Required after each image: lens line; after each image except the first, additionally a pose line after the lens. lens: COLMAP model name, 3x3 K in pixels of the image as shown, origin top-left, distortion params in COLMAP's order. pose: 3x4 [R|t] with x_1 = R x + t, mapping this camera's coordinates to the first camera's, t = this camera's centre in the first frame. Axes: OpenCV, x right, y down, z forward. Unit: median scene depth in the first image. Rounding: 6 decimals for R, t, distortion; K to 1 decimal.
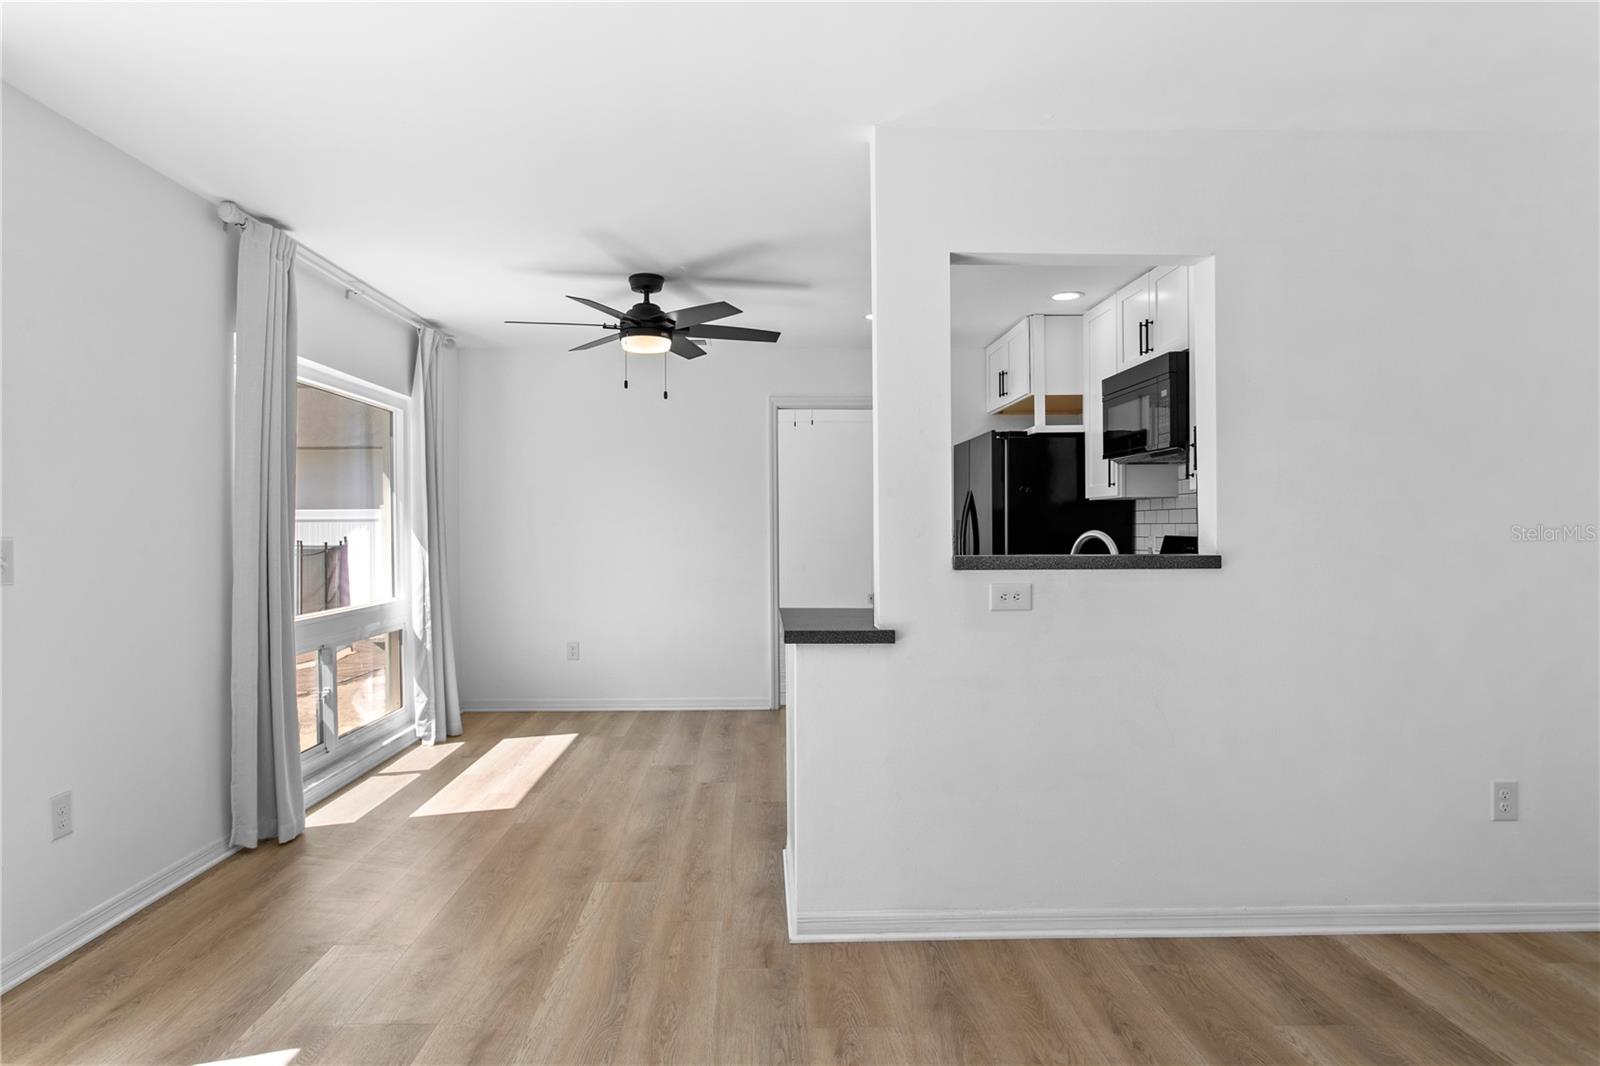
lens RADIAL K [[881.4, 0, 772.5], [0, 881.4, 544.3], [0, 0, 1]] dist [-0.001792, -0.000349]
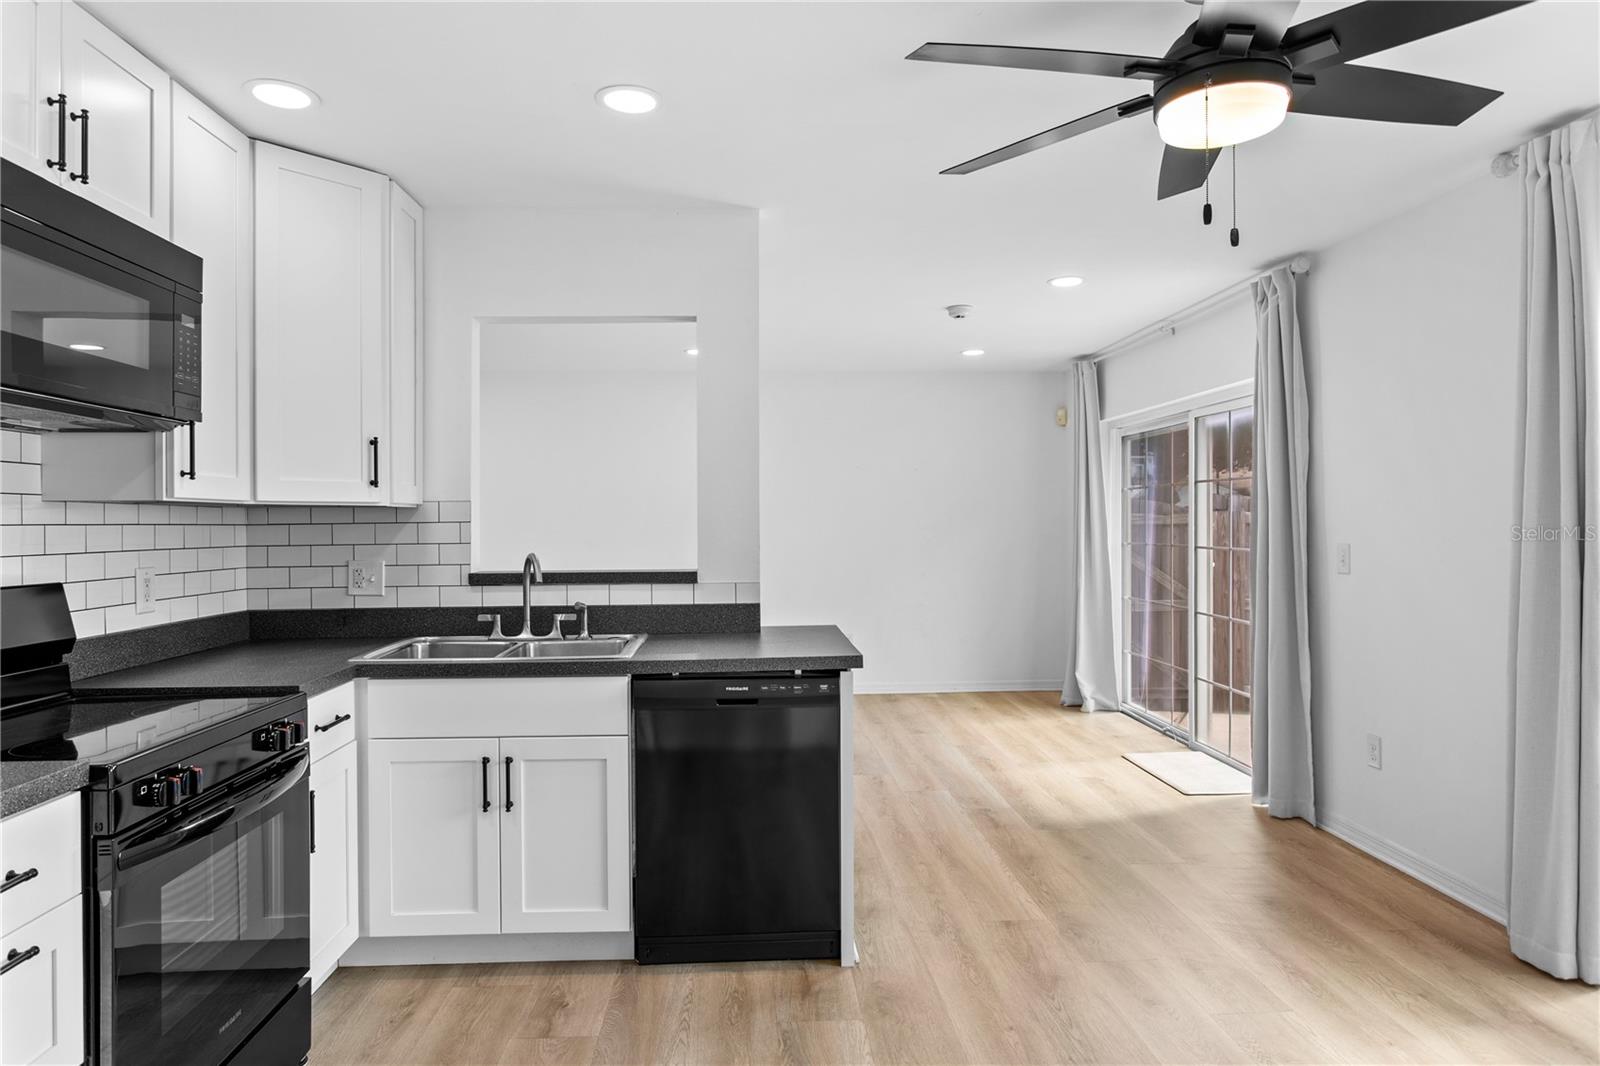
lens RADIAL K [[953.9, 0, 779.8], [0, 953.9, 517.9], [0, 0, 1]] dist [-0.016906, 0.000020]
pose [[-0.999525, 0.011263, -0.028671, 0.102769], [0.010891, 0.999855, 0.013097, -0.057533], [0.028814, 0.012778, -0.999503, 1.852815]]
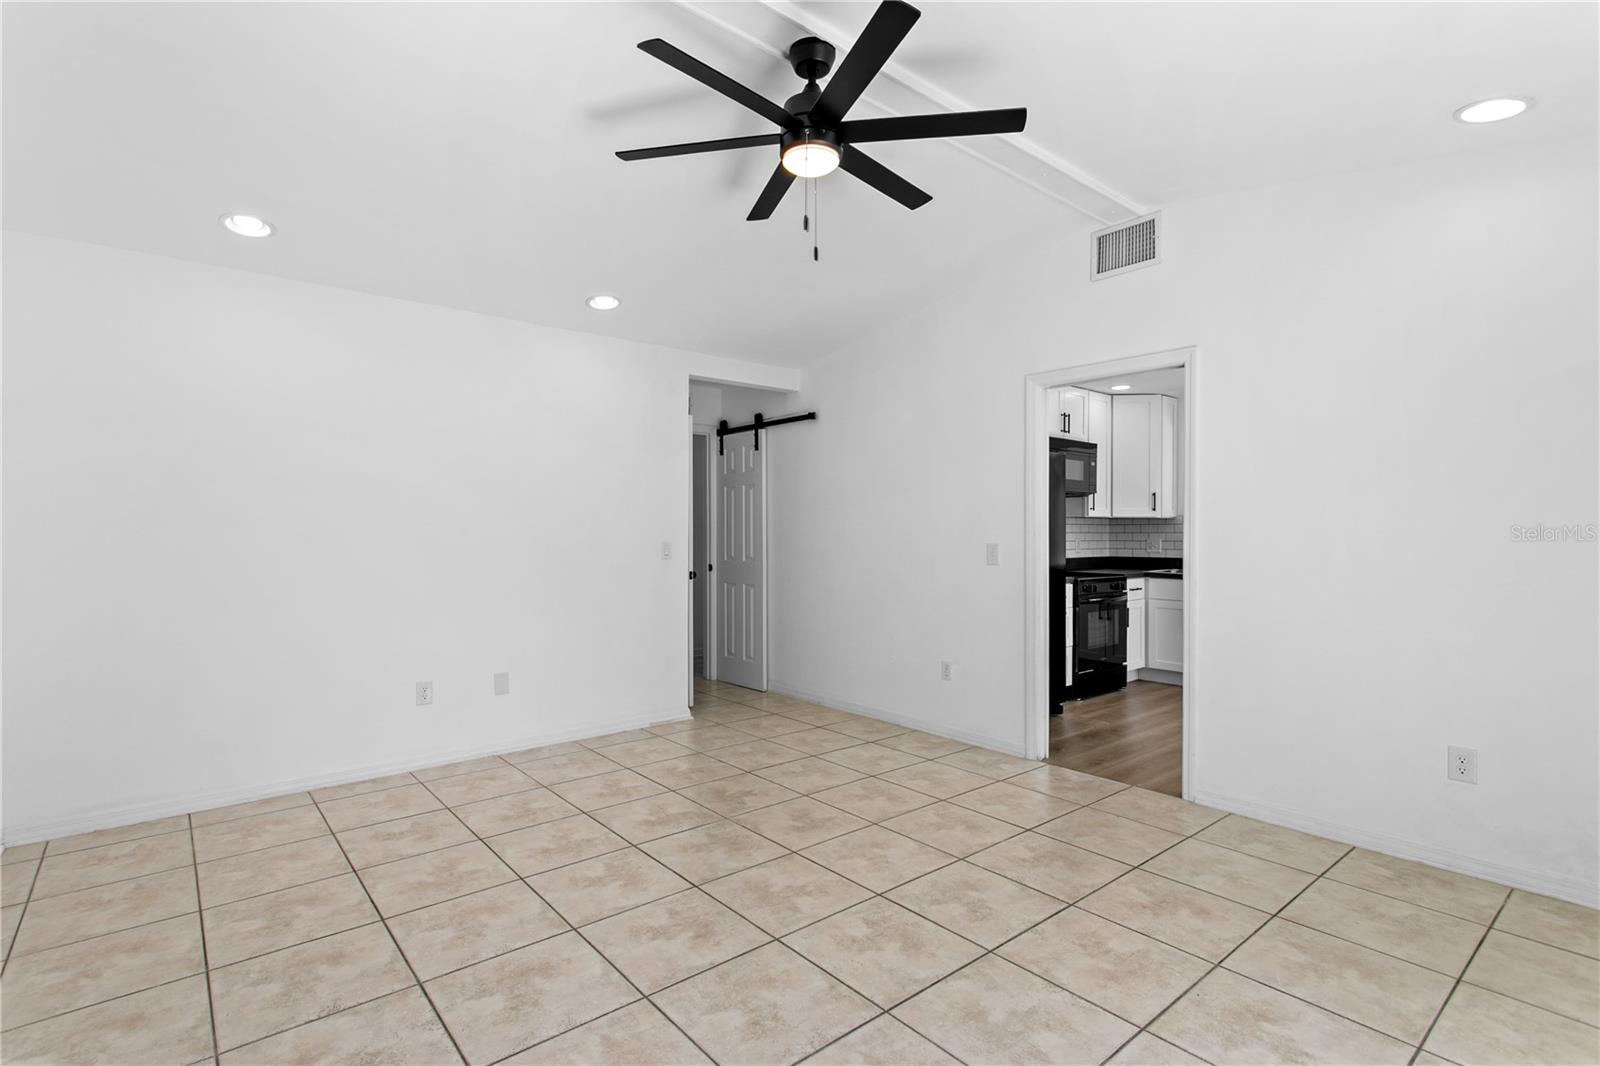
lens RADIAL K [[767.4, 0, 783.1], [0, 767.4, 531.2], [0, 0, 1]] dist [-0.002351, 0.000485]
pose [[-0.632610, 0.000016, 0.774470, -0.468595], [0.014443, 0.999826, 0.011777, -0.064304], [-0.774336, 0.018635, -0.632501, 2.940301]]
